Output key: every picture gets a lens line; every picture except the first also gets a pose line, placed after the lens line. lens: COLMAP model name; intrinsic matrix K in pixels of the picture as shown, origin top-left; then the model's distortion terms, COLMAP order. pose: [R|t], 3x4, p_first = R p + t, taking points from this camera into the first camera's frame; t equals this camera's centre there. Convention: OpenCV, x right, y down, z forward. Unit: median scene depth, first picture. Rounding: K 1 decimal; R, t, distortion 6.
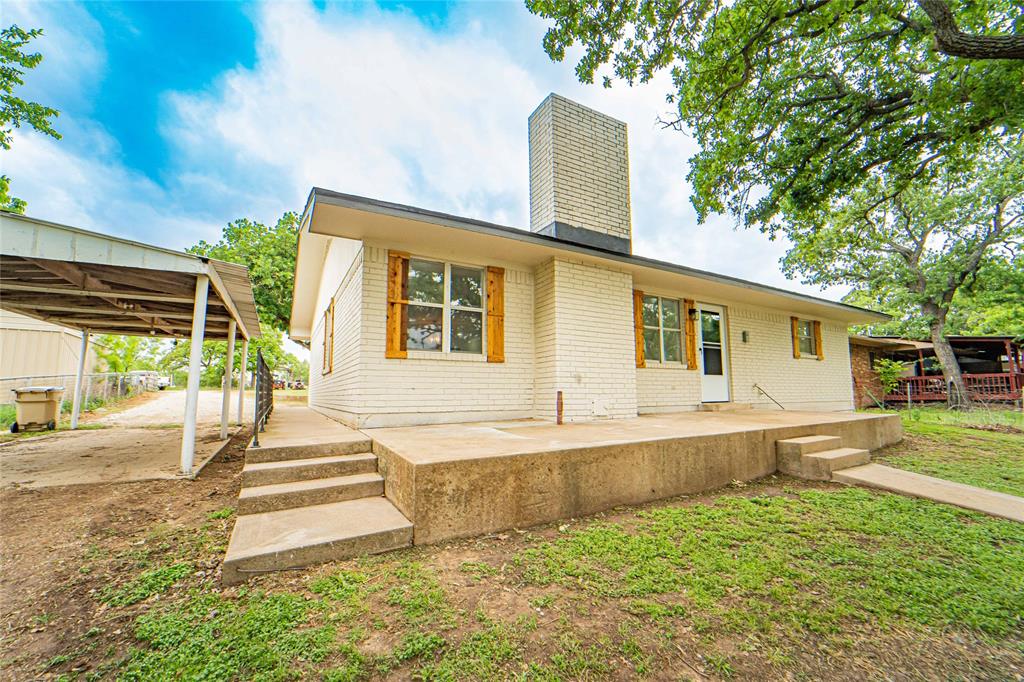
lens RADIAL K [[403.1, 0, 515.8], [0, 403.1, 353.6], [0, 0, 1]] dist [-0.018088, -0.000157]
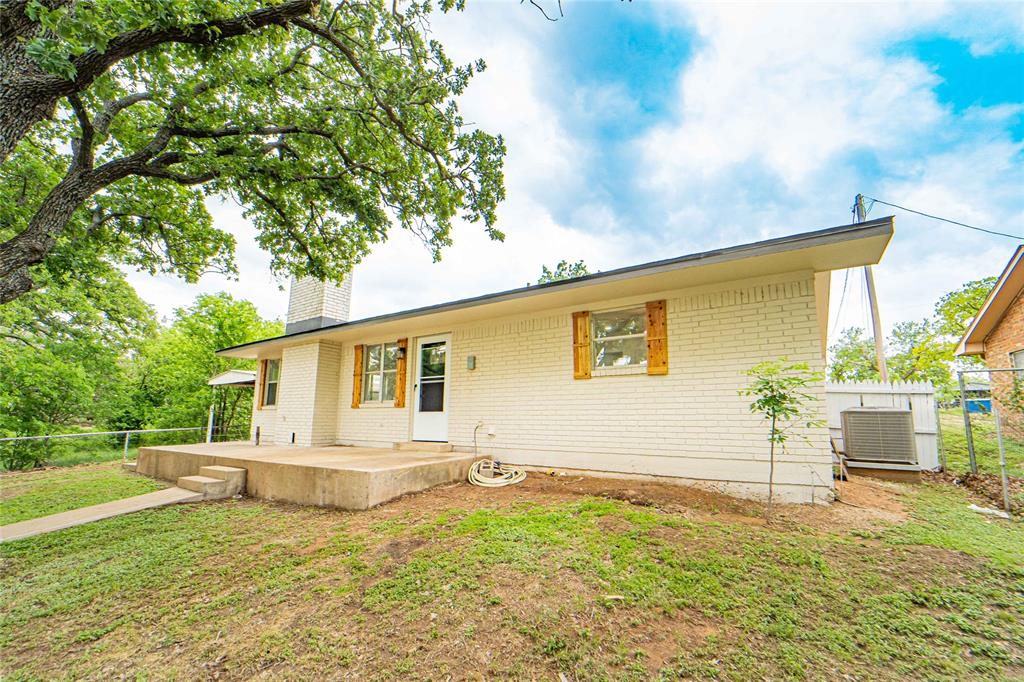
lens RADIAL K [[403.1, 0, 515.8], [0, 403.1, 353.6], [0, 0, 1]] dist [-0.018088, -0.000157]
pose [[0.470015, -0.136719, -0.872005, 1.568491], [0.080972, 0.990444, -0.111644, 0.044532], [0.878936, -0.018134, 0.476594, 0.813986]]
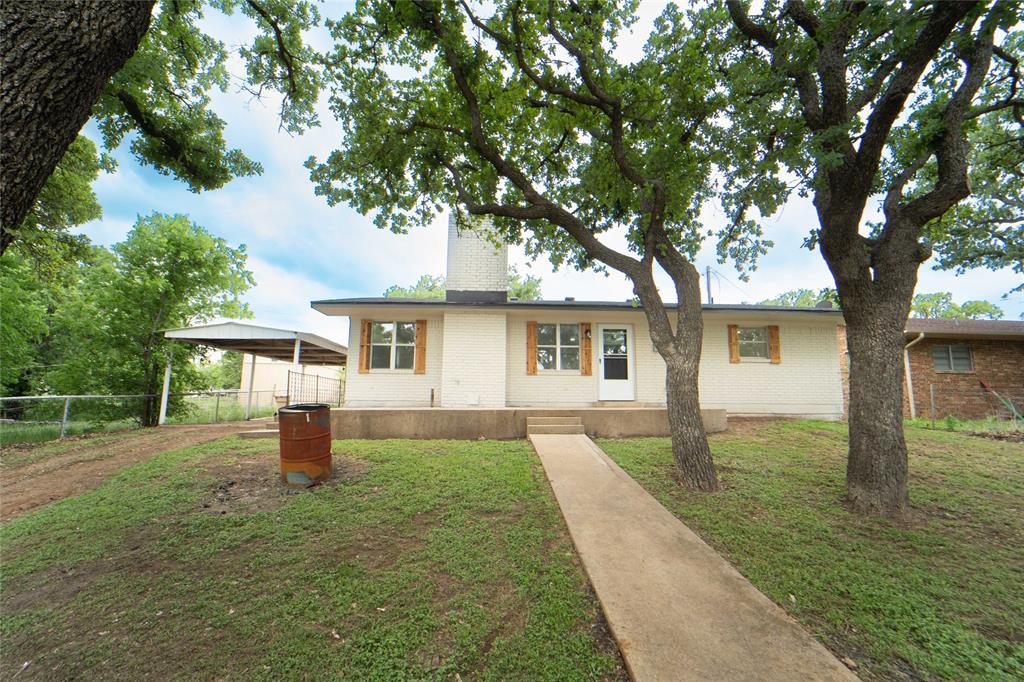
lens RADIAL K [[403.1, 0, 515.8], [0, 403.1, 353.6], [0, 0, 1]] dist [-0.018088, -0.000157]
pose [[0.890693, -0.051830, -0.451642, 0.876032], [0.033420, 0.998257, -0.048651, 0.025752], [0.453376, 0.028240, 0.890872, -0.299506]]
